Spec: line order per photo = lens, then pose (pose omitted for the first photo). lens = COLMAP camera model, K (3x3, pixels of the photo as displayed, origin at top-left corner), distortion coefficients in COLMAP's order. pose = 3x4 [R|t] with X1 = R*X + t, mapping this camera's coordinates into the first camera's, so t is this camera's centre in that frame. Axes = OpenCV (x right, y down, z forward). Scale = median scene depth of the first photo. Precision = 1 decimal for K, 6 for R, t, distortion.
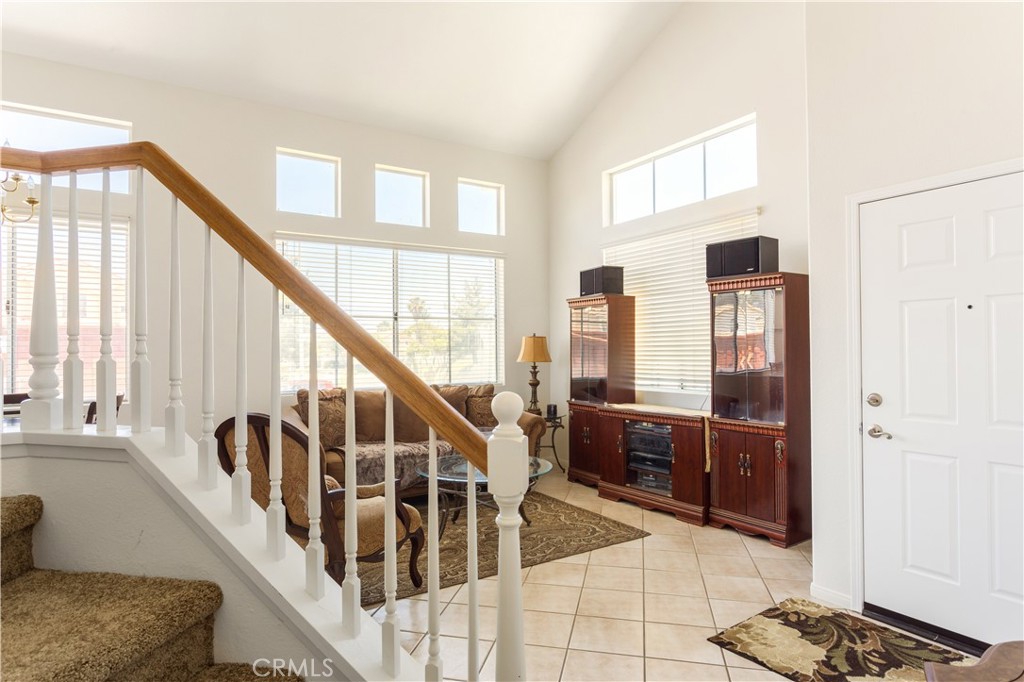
lens RADIAL K [[577.2, 0, 506.7], [0, 577.2, 344.9], [0, 0, 1]] dist [-0.006276, -0.003375]
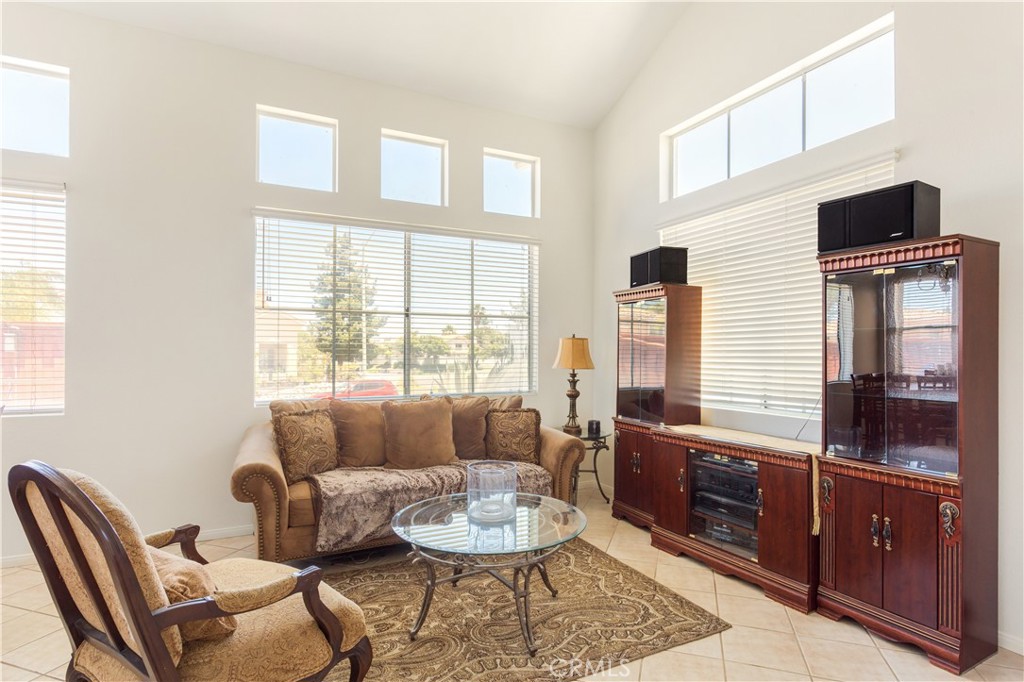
lens RADIAL K [[527.6, 0, 514.9], [0, 527.6, 349.8], [0, 0, 1]] dist [-0.006498, 0.004244]
pose [[0.996075, 0.011355, -0.087779, 0.034829], [-0.011219, 0.999935, 0.002035, 0.002026], [0.087796, -0.001042, 0.996138, 0.272575]]
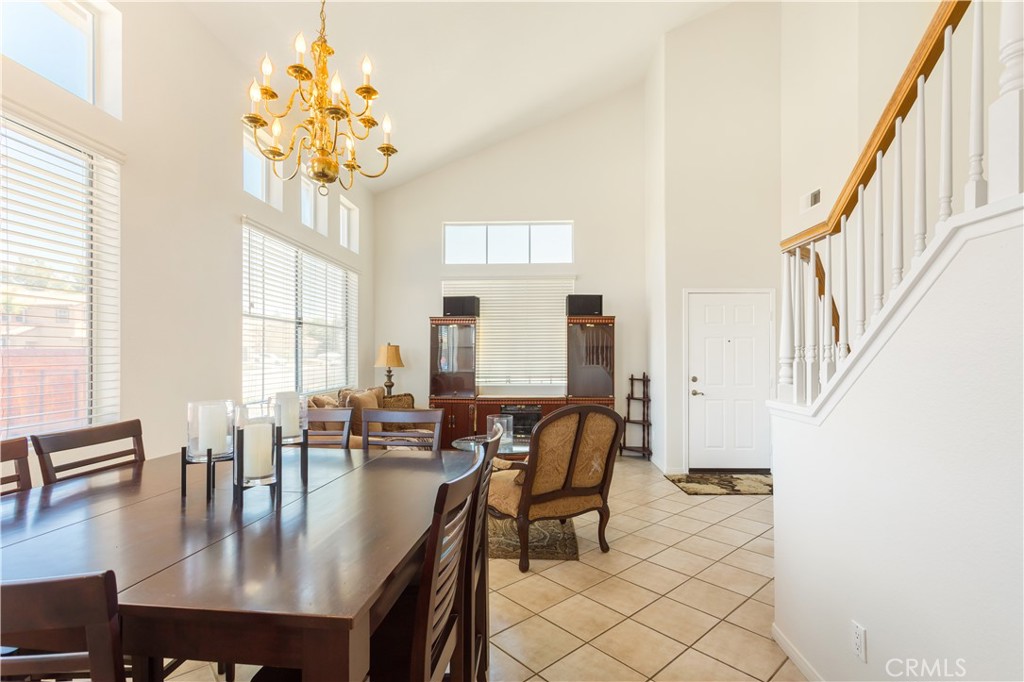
lens RADIAL K [[490.5, 0, 509.1], [0, 490.5, 349.9], [0, 0, 1]] dist [-0.002543, -0.001653]
pose [[0.555359, 0.016901, 0.831439, -0.746202], [-0.010568, 0.999856, -0.013265, 0.006205], [-0.831544, -0.001420, 0.555457, 0.272621]]
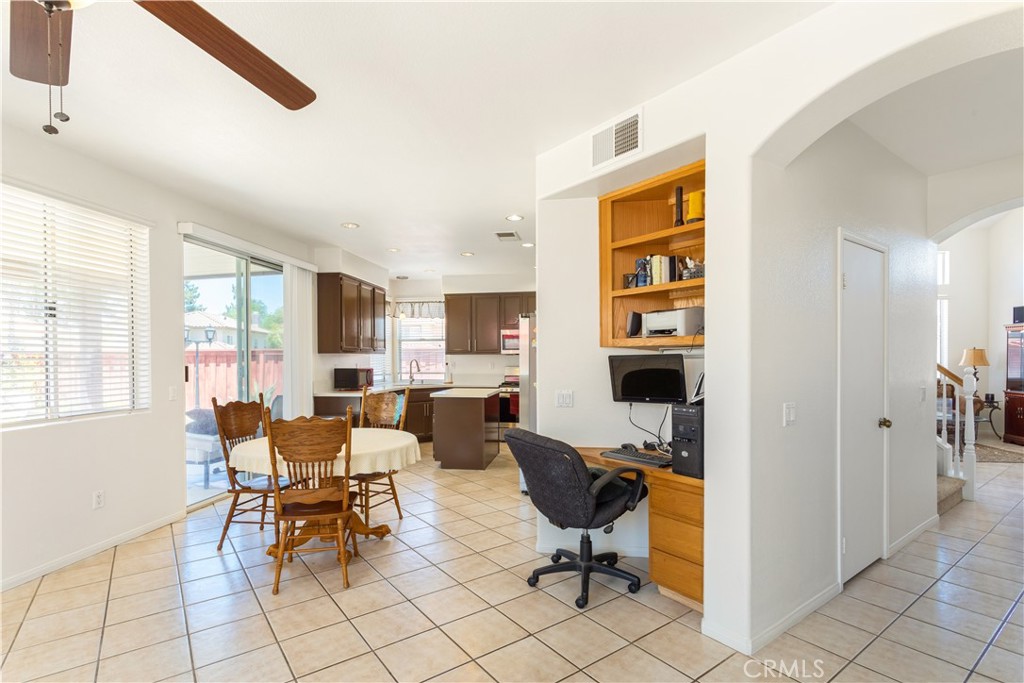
lens RADIAL K [[490.5, 0, 510.4], [0, 490.5, 359.5], [0, 0, 1]] dist [-0.002543, -0.001653]
pose [[0.760258, 0.001382, -0.649620, -0.052857], [0.007087, 0.999921, 0.010421, -0.010724], [0.649583, -0.012526, 0.760188, -0.918768]]
